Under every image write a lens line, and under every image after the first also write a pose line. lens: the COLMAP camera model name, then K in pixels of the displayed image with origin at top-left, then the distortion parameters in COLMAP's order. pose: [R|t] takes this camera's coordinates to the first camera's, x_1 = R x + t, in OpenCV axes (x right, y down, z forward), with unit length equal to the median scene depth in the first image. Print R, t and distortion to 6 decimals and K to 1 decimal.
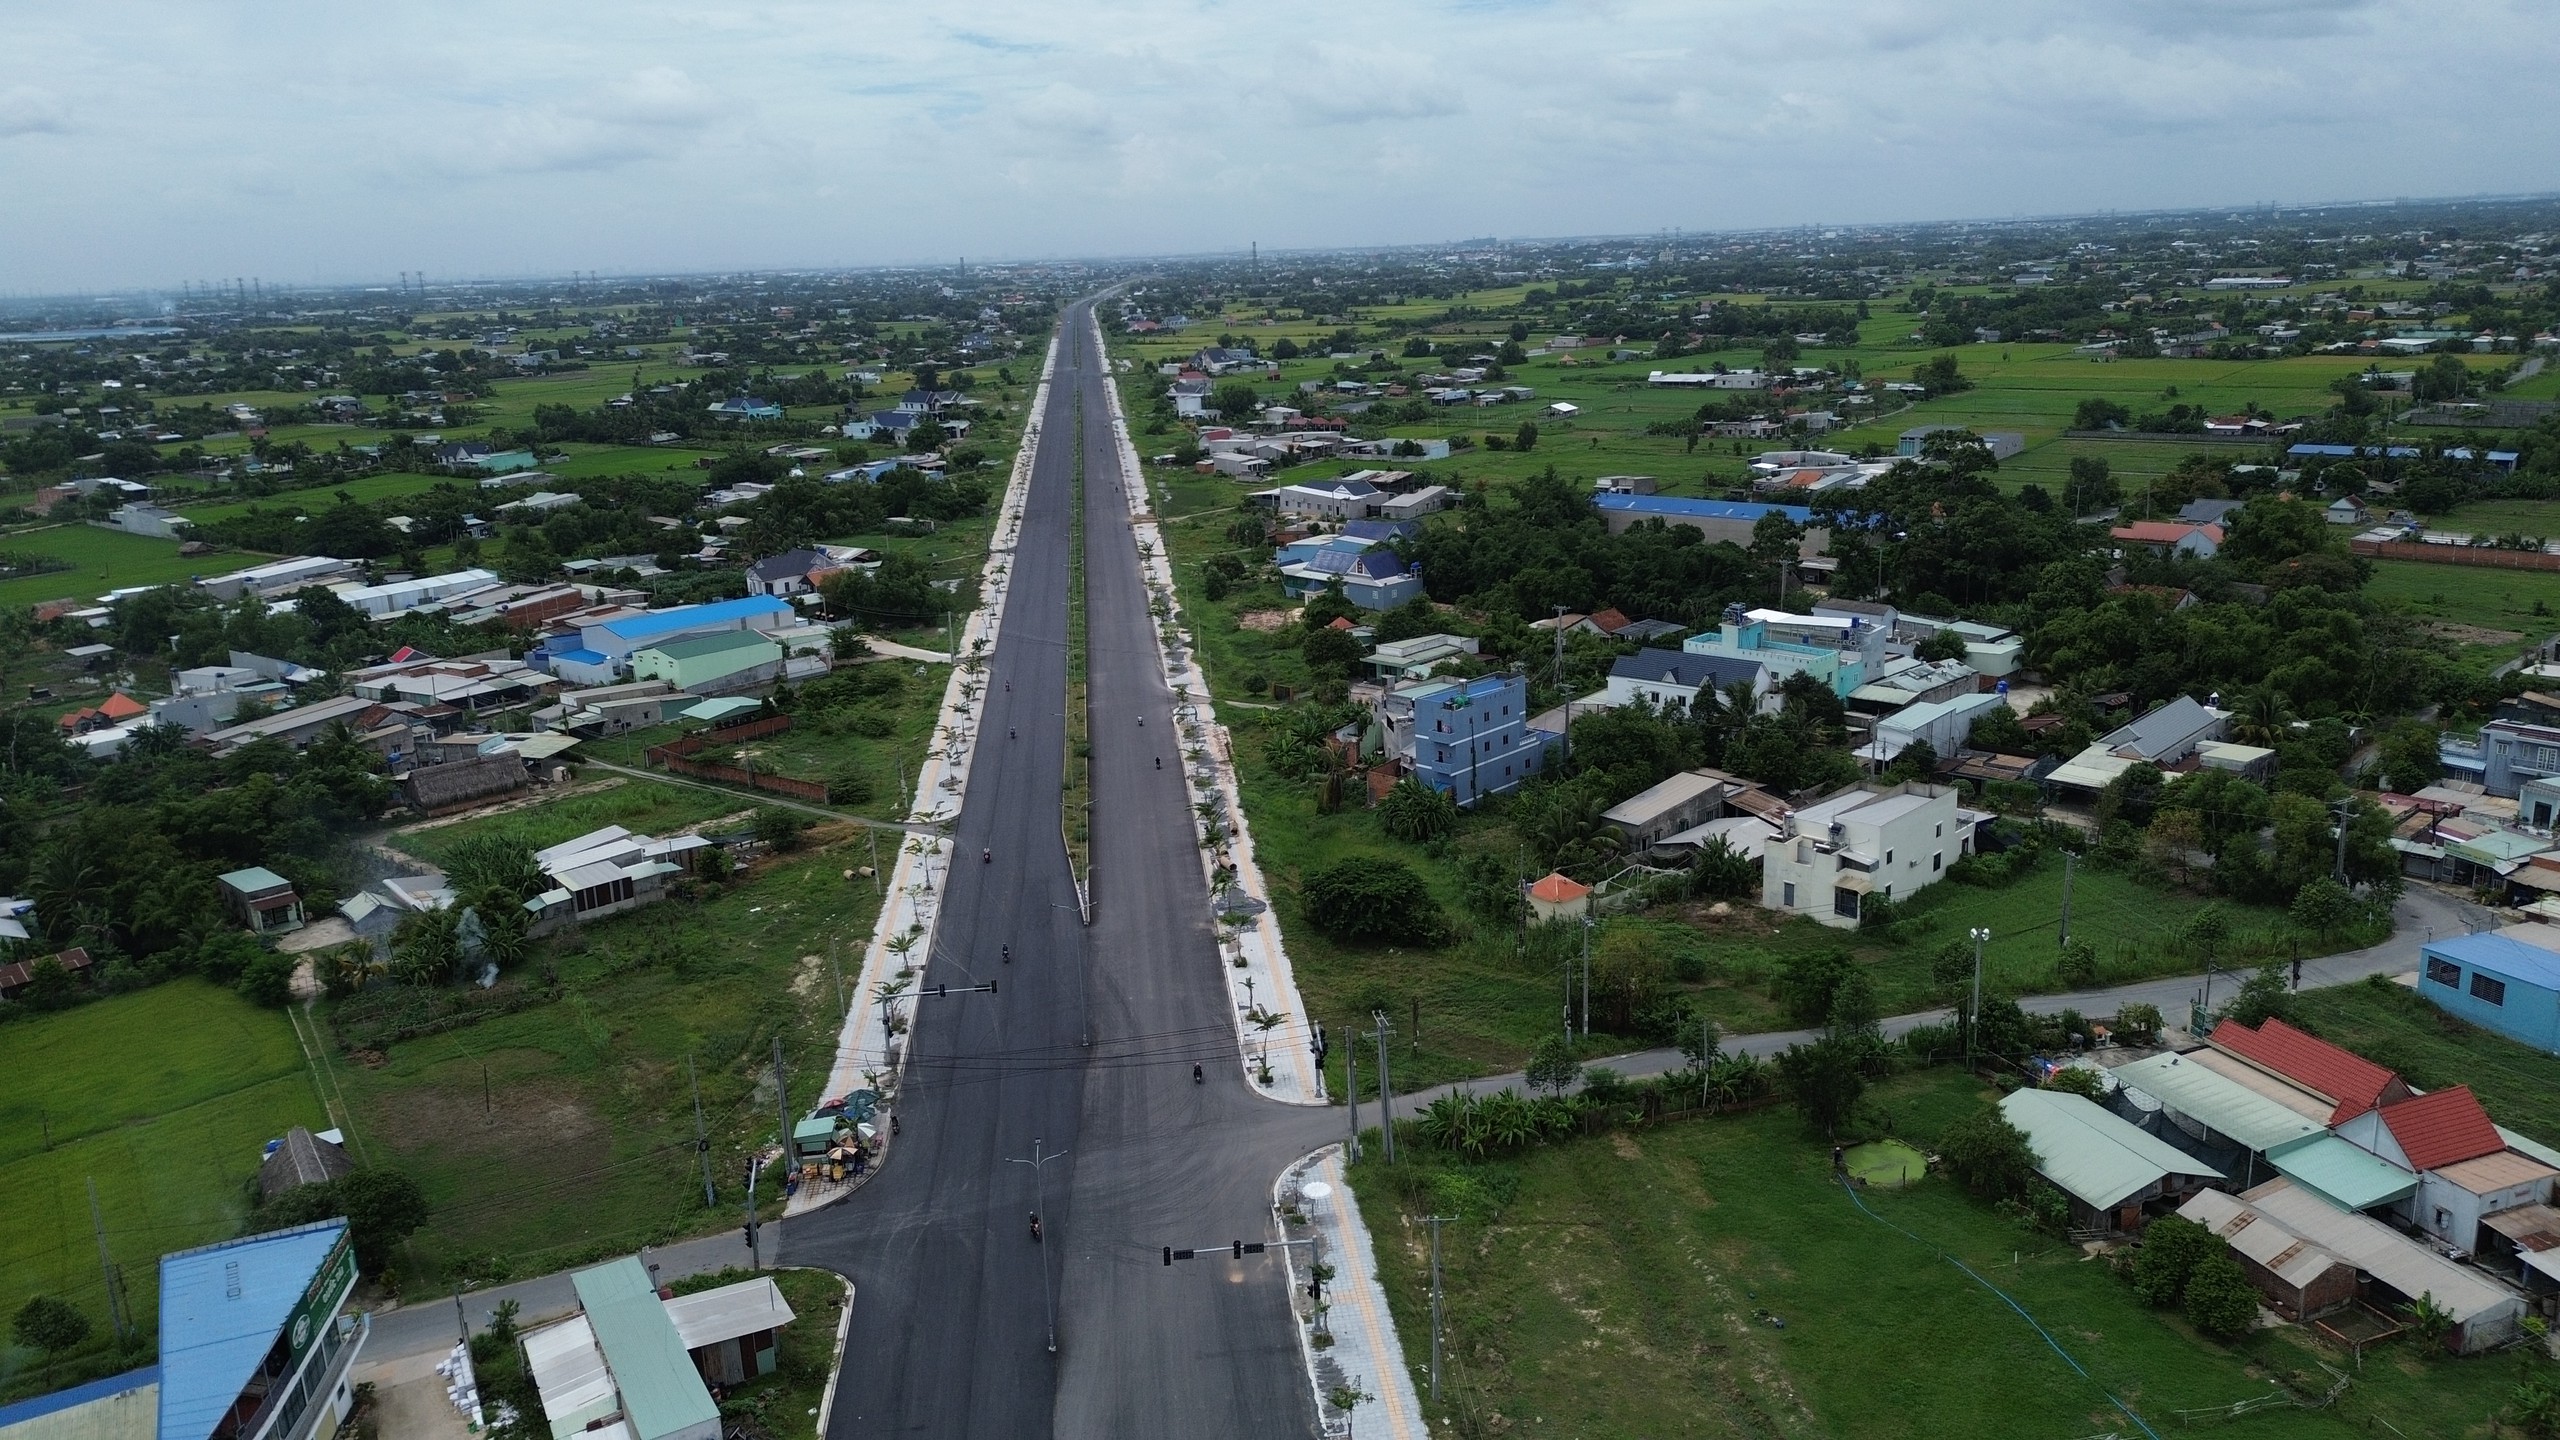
lens RADIAL K [[1737.3, 0, 1280.0], [0, 1737.3, 720.0], [0, 0, 1]] dist [0.067191, -0.071414]
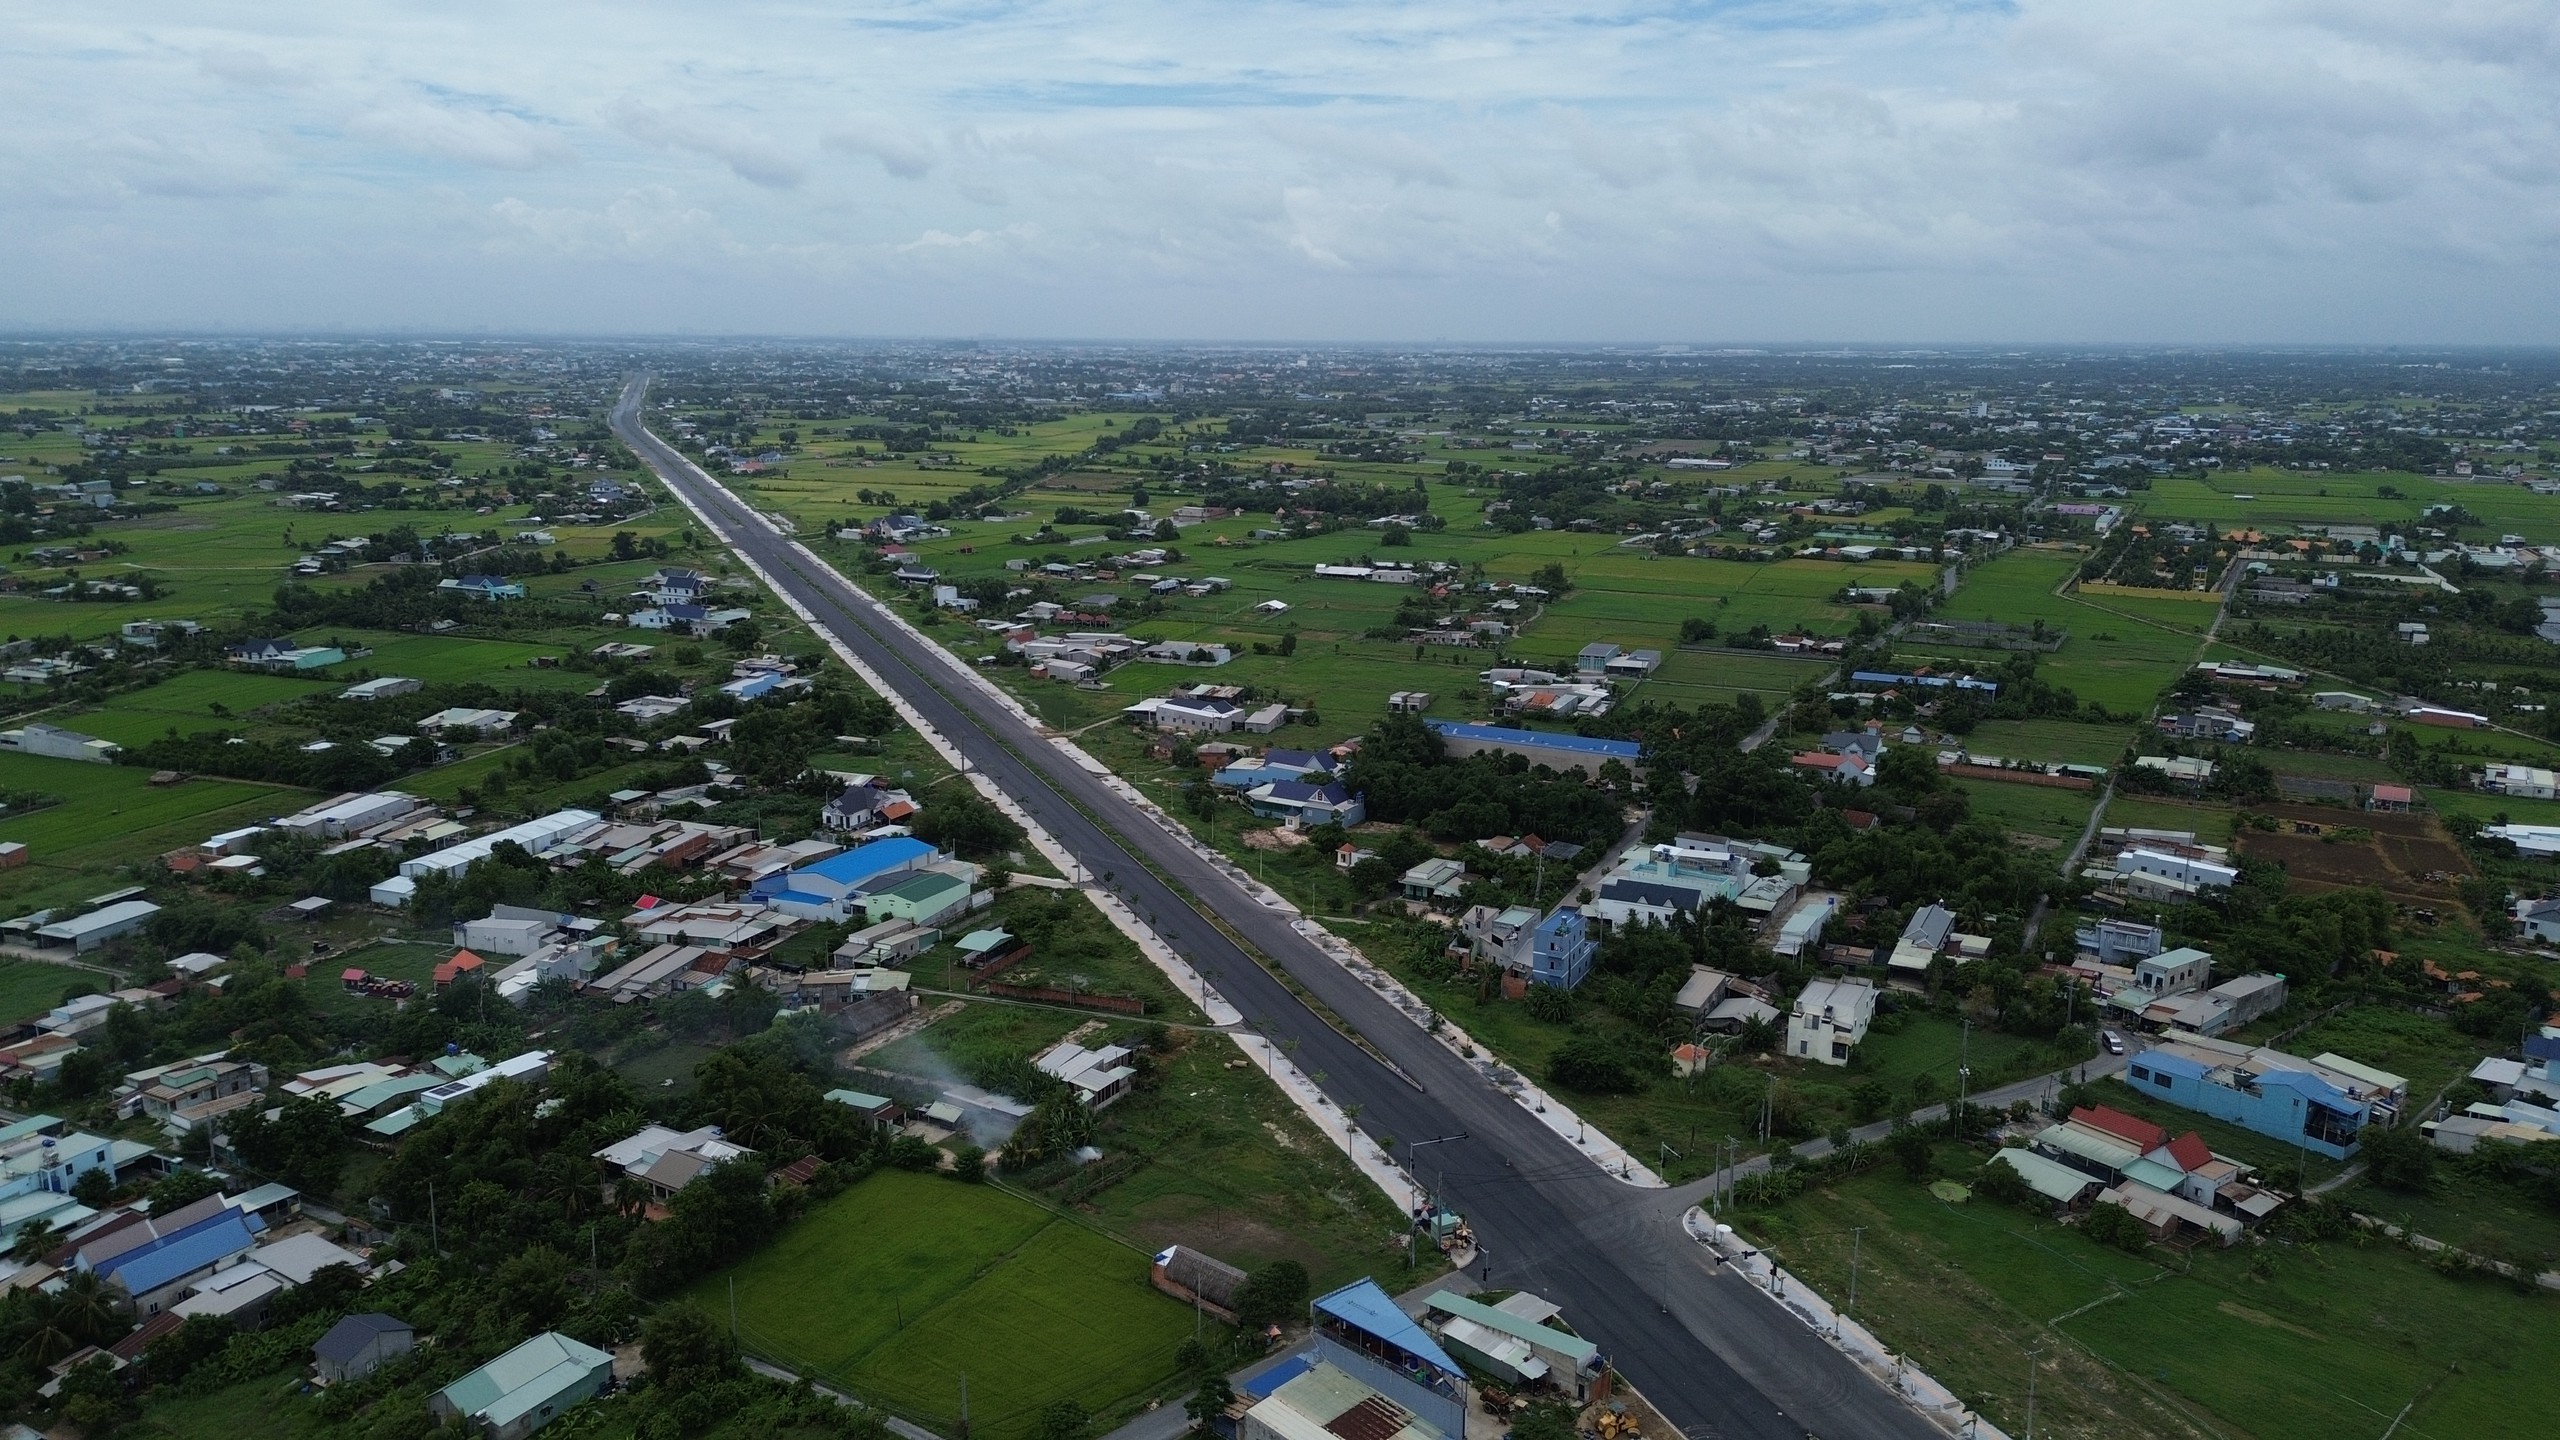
lens RADIAL K [[1737.3, 0, 1280.0], [0, 1737.3, 720.0], [0, 0, 1]] dist [0.067191, -0.071414]
pose [[0.957534, -0.009878, 0.288151, -0.683437], [0.025916, 0.998316, -0.051897, -0.143701], [-0.287153, 0.057160, 0.956178, -0.524630]]
